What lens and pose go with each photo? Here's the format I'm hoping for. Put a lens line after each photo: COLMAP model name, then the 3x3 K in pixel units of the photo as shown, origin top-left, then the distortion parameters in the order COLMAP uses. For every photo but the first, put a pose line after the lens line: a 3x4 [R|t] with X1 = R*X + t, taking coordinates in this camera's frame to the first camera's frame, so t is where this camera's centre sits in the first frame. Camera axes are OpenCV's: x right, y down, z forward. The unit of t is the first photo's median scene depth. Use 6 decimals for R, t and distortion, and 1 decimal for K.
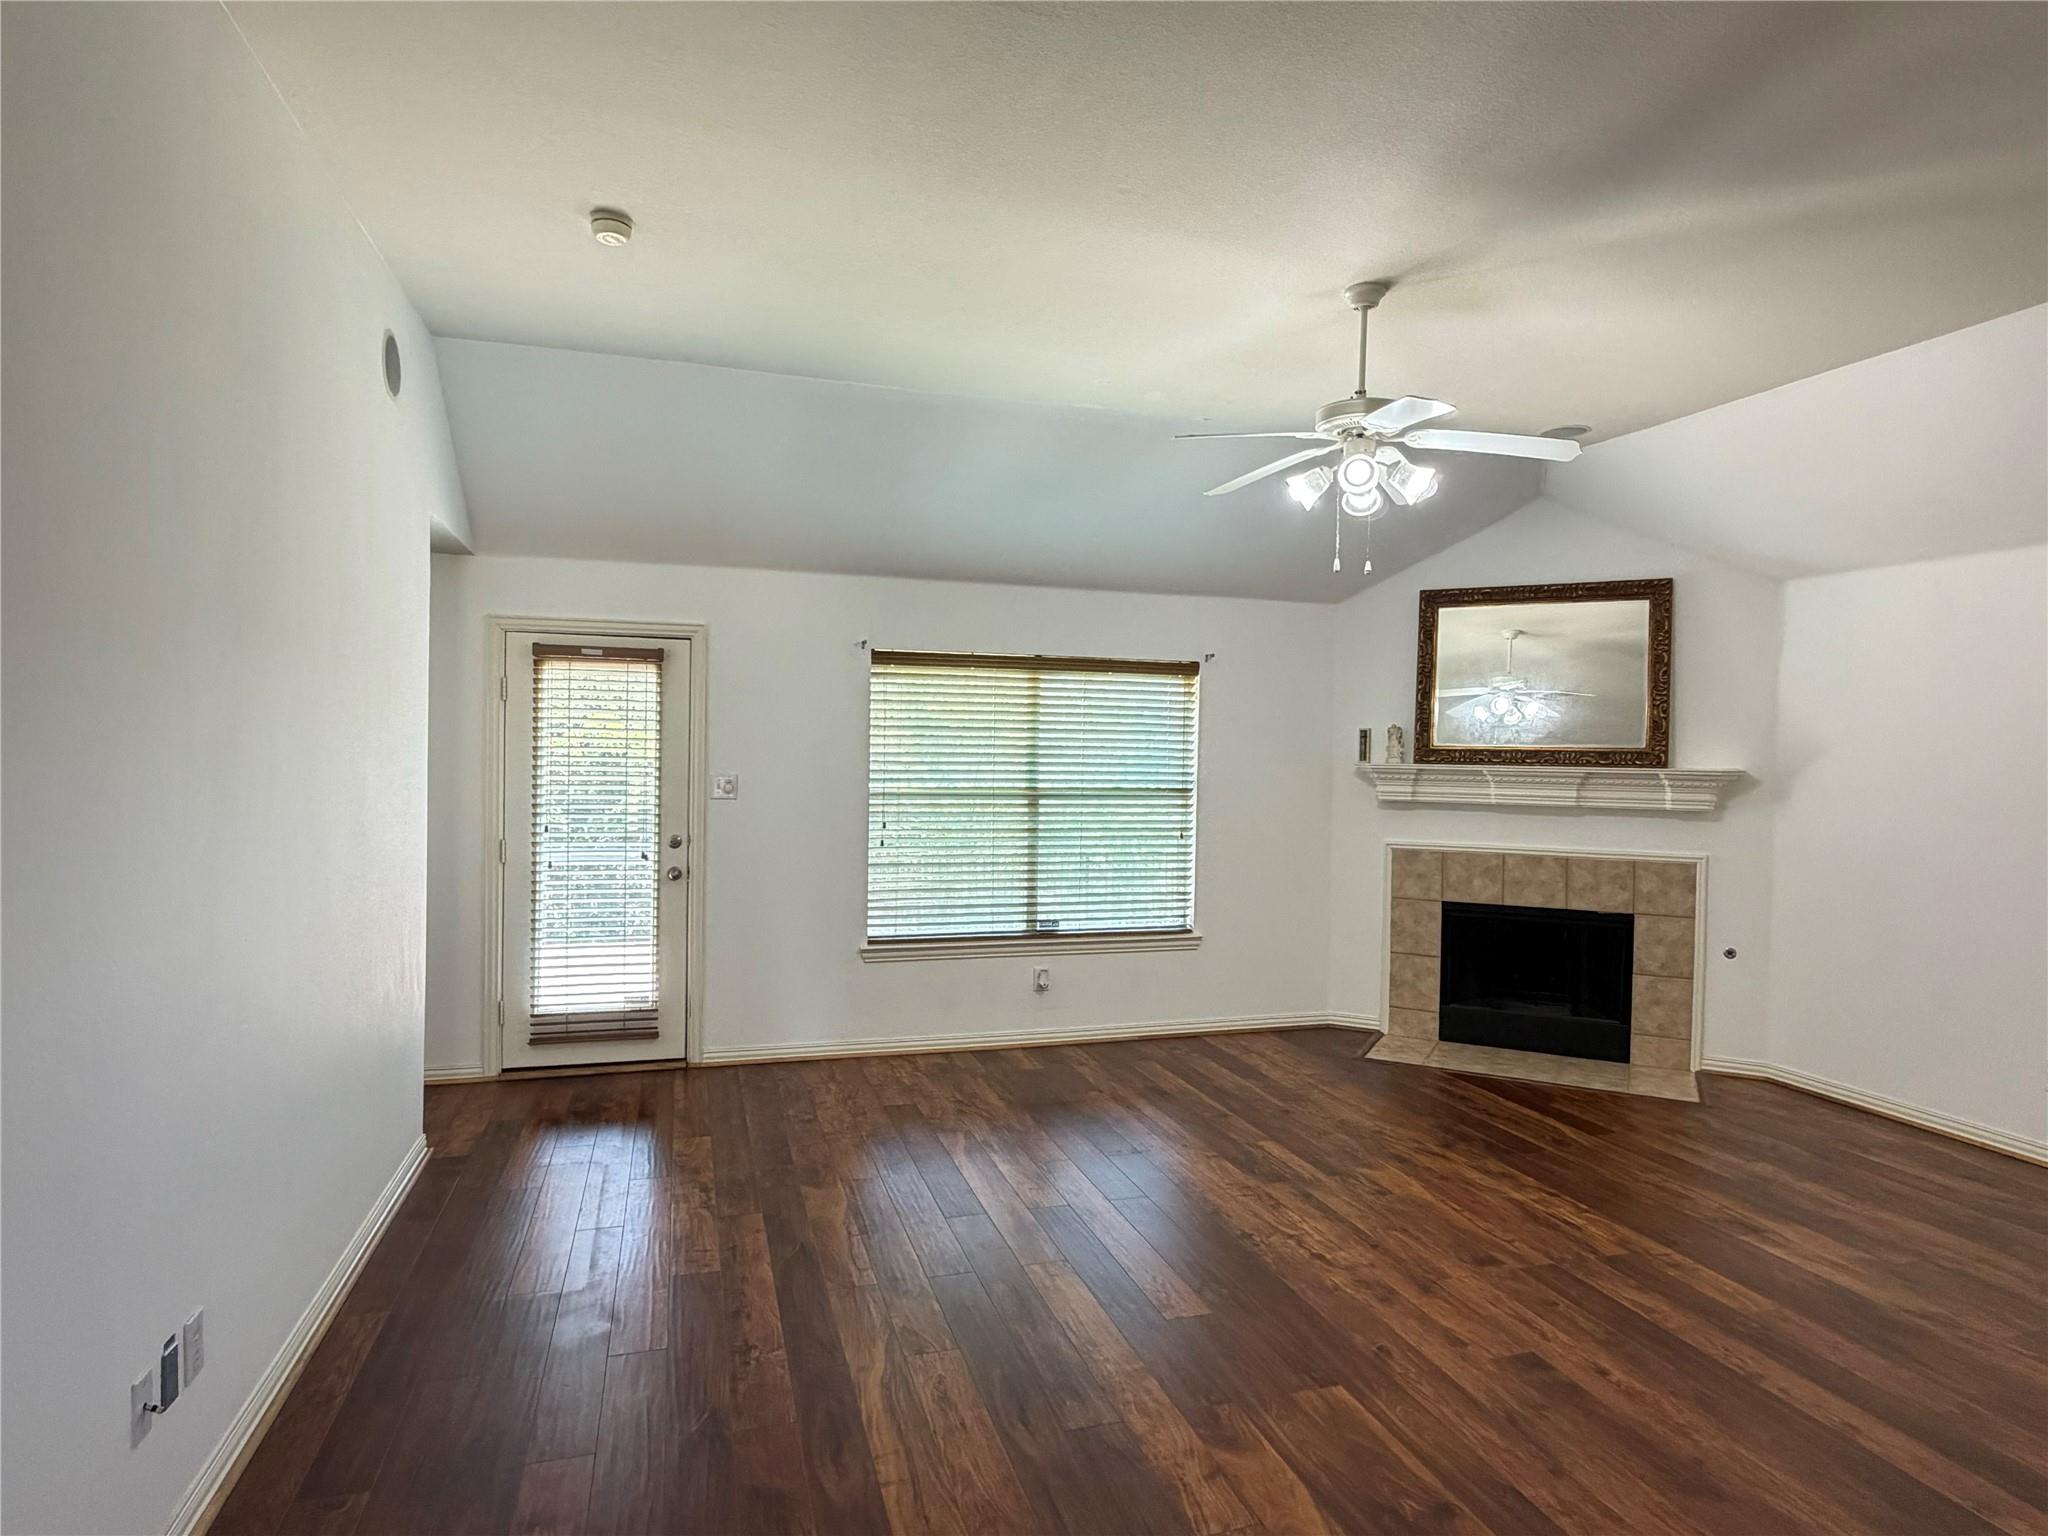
lens RADIAL K [[1179.1, 0, 1010.6], [0, 1179.1, 776.2], [0, 0, 1]] dist [-0.001025, -0.000901]
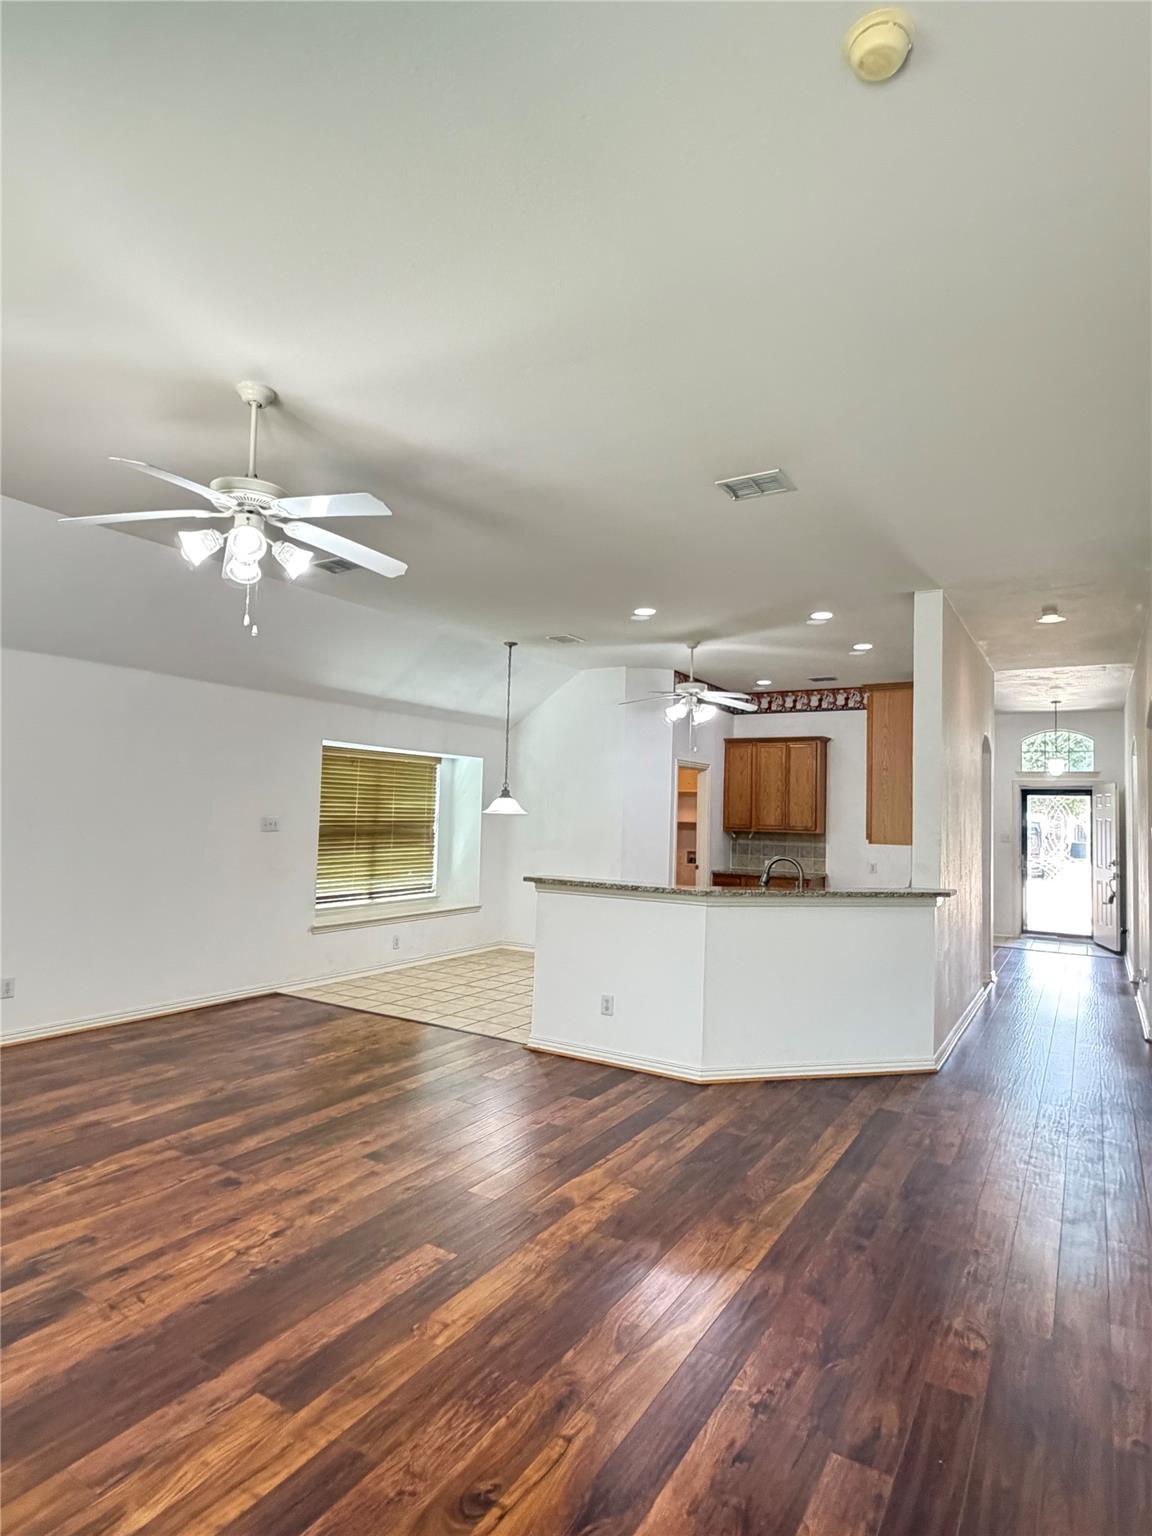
lens RADIAL K [[884.3, 0, 566.9], [0, 884.3, 766.4], [0, 0, 1]] dist [-0.001025, -0.000901]
pose [[-0.688868, 0.003542, 0.724878, -0.567985], [-0.020525, 0.999492, -0.024389, -0.032877], [-0.724596, -0.031679, -0.688445, 1.427355]]
